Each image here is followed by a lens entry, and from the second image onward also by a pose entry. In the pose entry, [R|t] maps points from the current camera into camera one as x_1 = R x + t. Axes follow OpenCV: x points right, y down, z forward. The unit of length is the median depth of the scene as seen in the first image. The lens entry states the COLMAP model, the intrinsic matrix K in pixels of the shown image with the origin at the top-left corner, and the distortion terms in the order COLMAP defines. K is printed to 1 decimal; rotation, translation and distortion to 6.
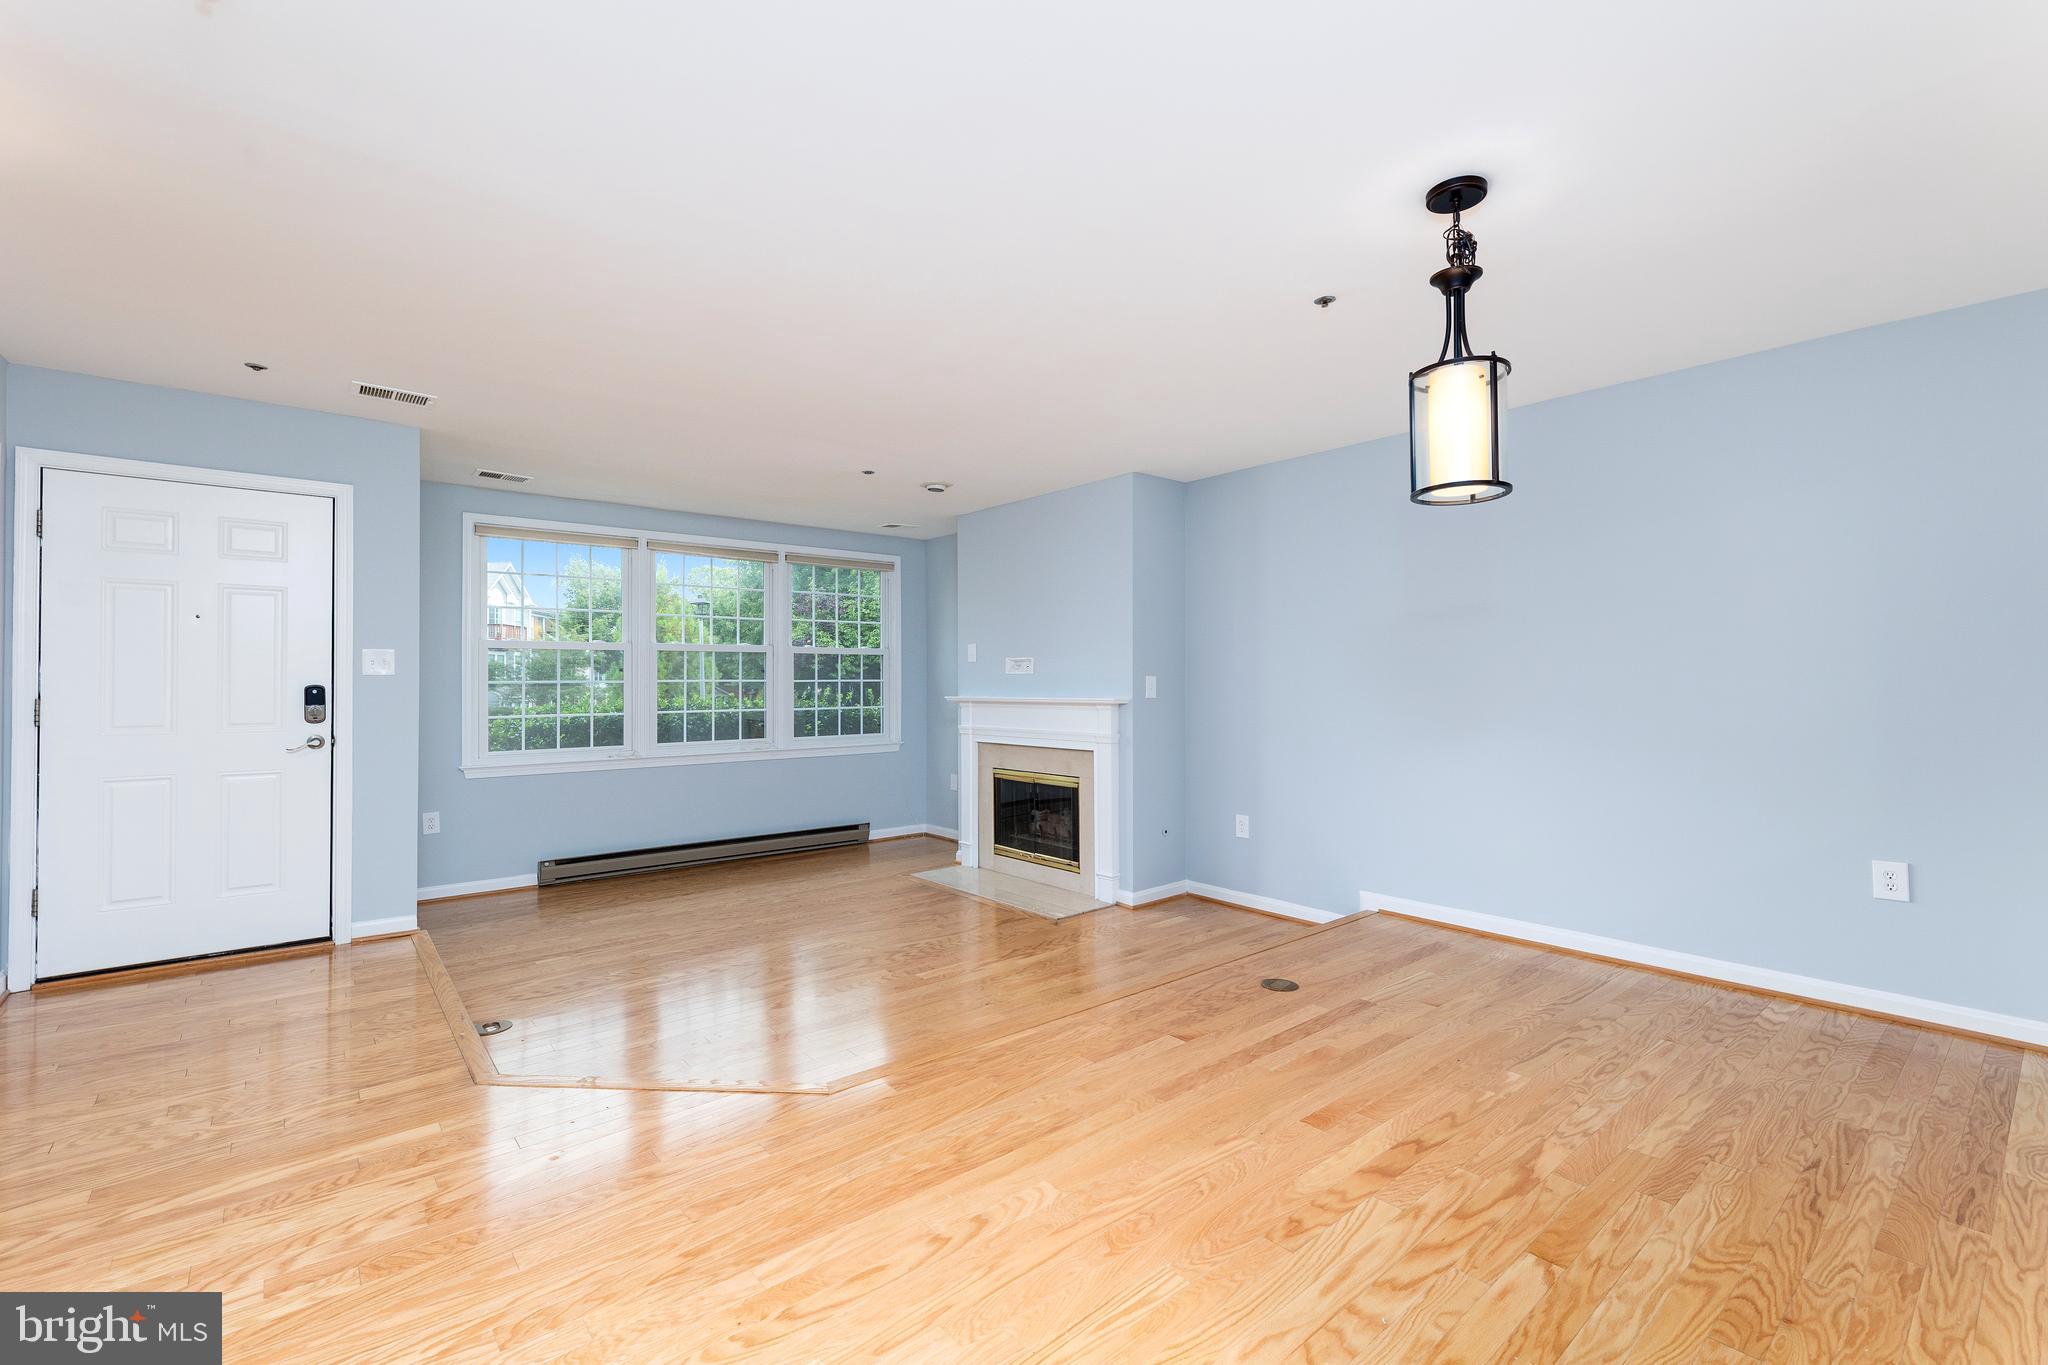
lens RADIAL K [[868.3, 0, 1016.7], [0, 868.3, 676.2], [0, 0, 1]] dist [-0.002023, -0.000238]
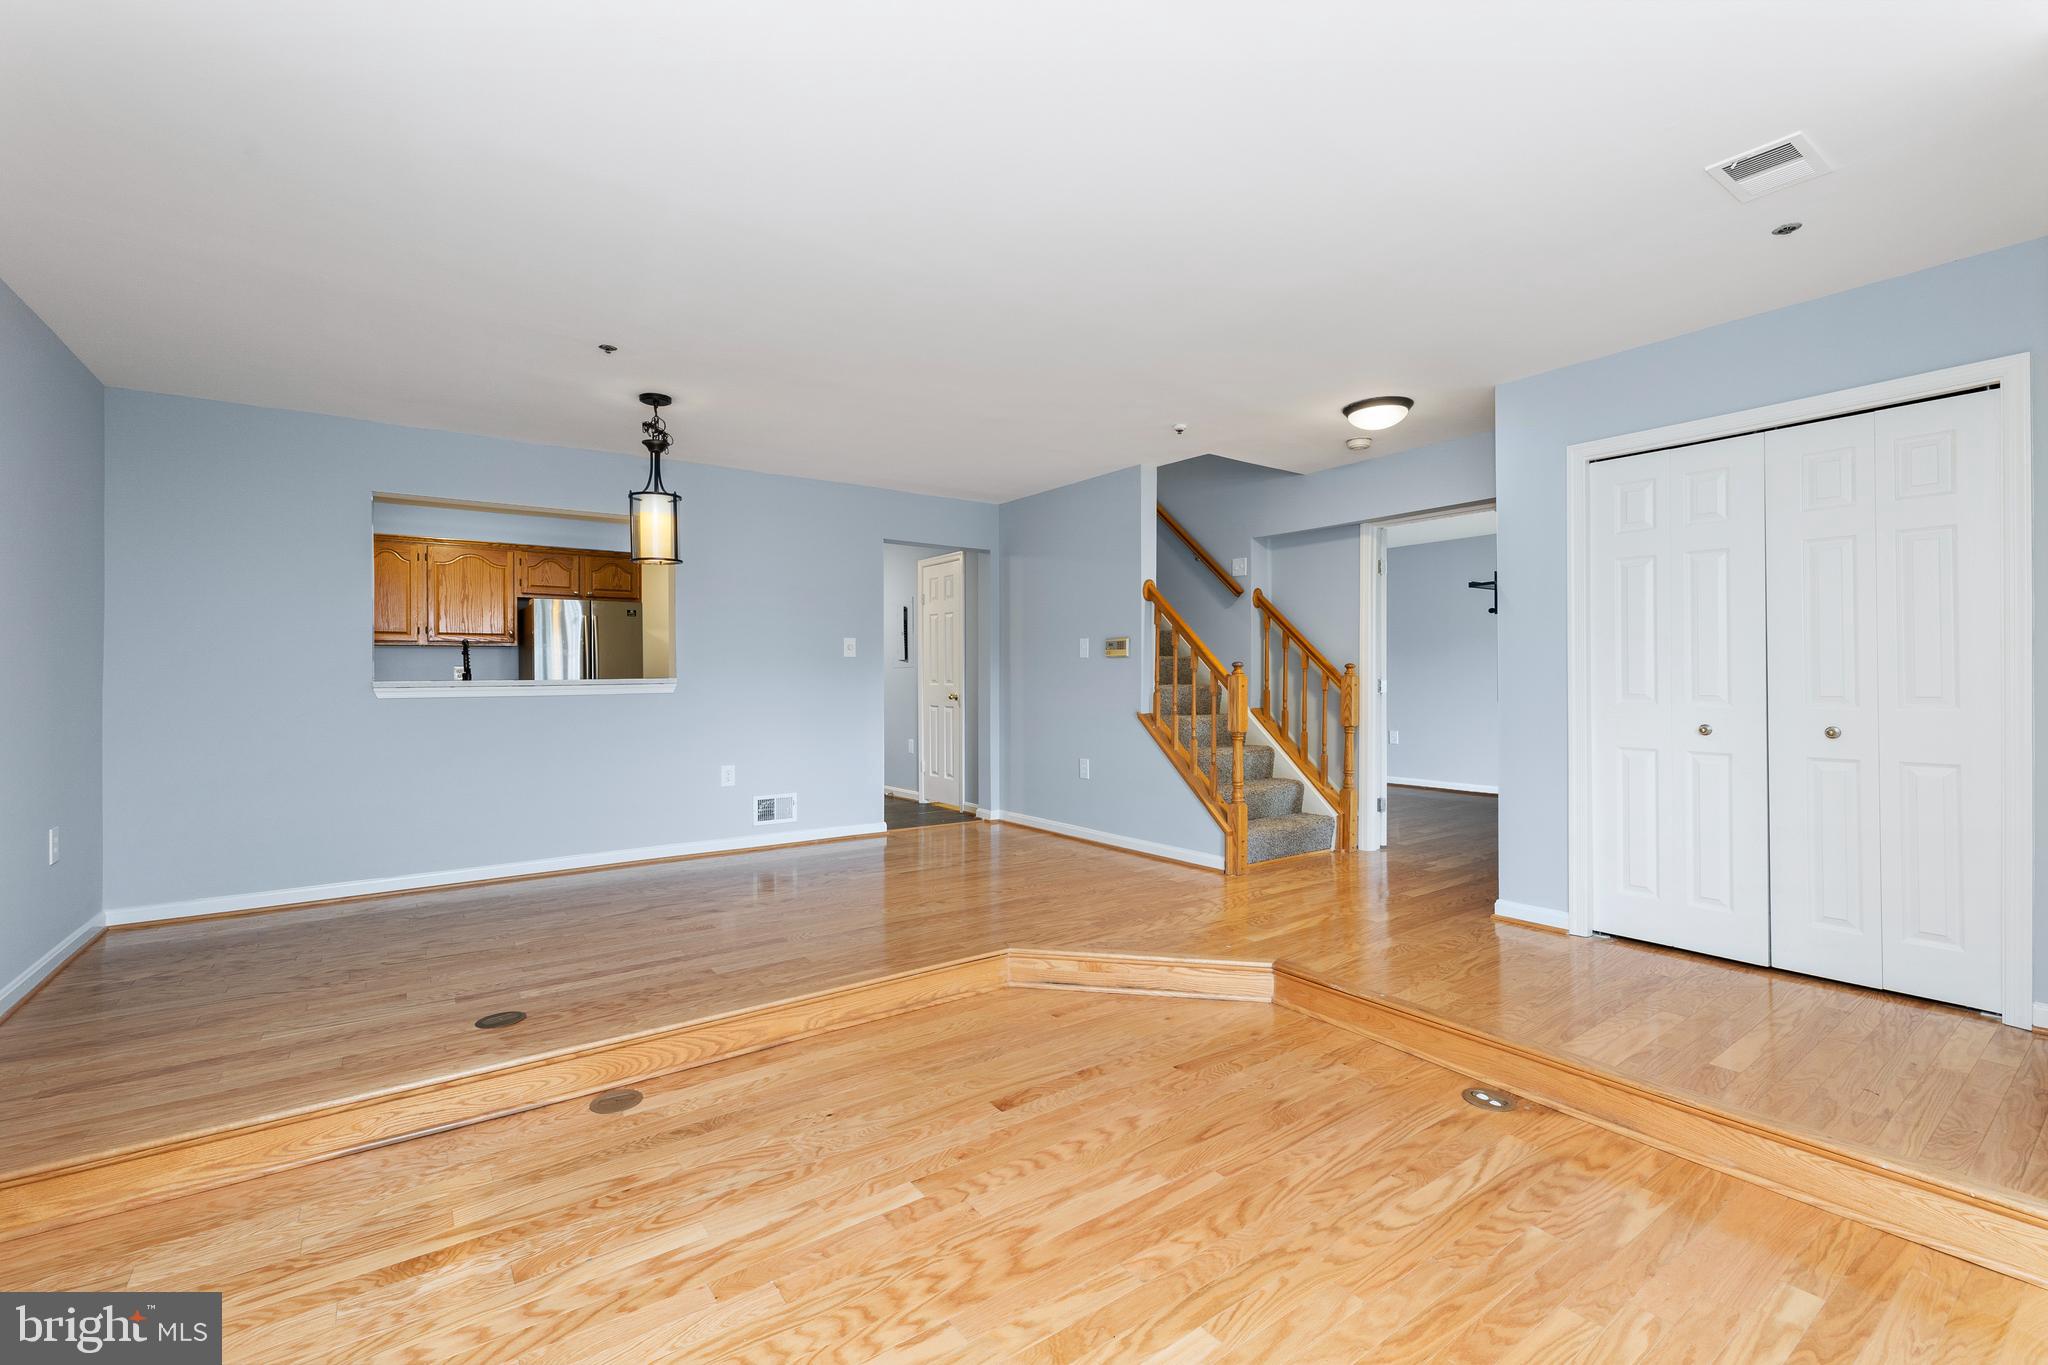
lens RADIAL K [[868.3, 0, 1016.7], [0, 868.3, 676.2], [0, 0, 1]] dist [-0.002023, -0.000238]
pose [[-0.997267, 0.008844, 0.073357, -0.166572], [0.008005, 0.999899, -0.011723, 0.026545], [-0.073453, -0.011104, -0.997237, 1.184421]]
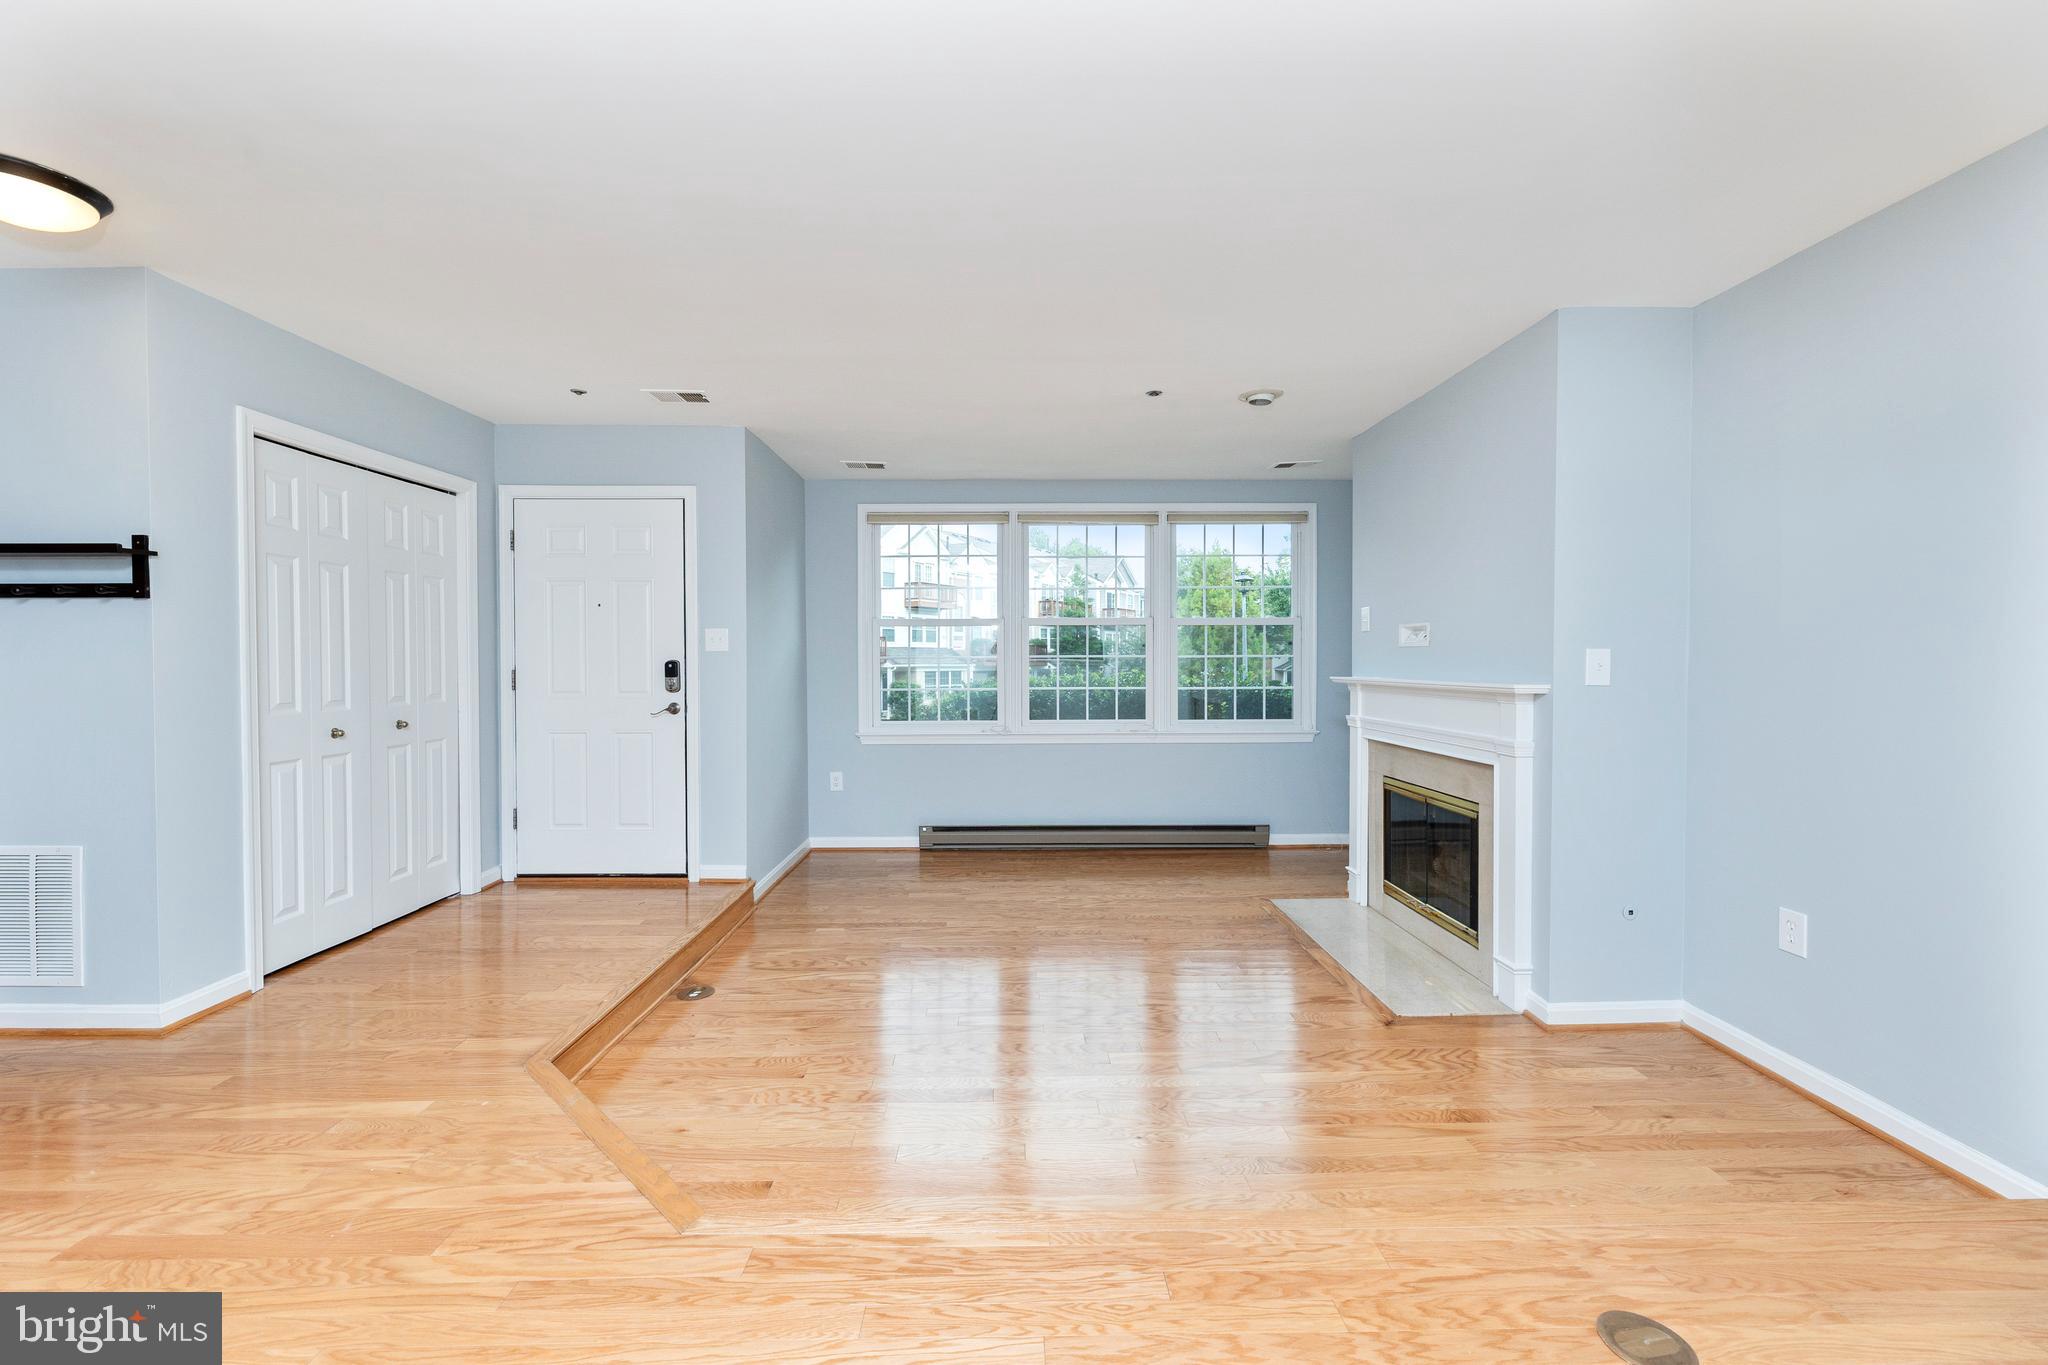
lens RADIAL K [[836.5, 0, 1027.4], [0, 836.5, 669.1], [0, 0, 1]] dist [-0.000909, -0.000202]
pose [[0.782497, 0.009602, -0.622581, 0.209843], [0.003339, 0.999802, 0.019617, 0.001502], [0.622646, -0.017429, 0.782310, 0.313968]]
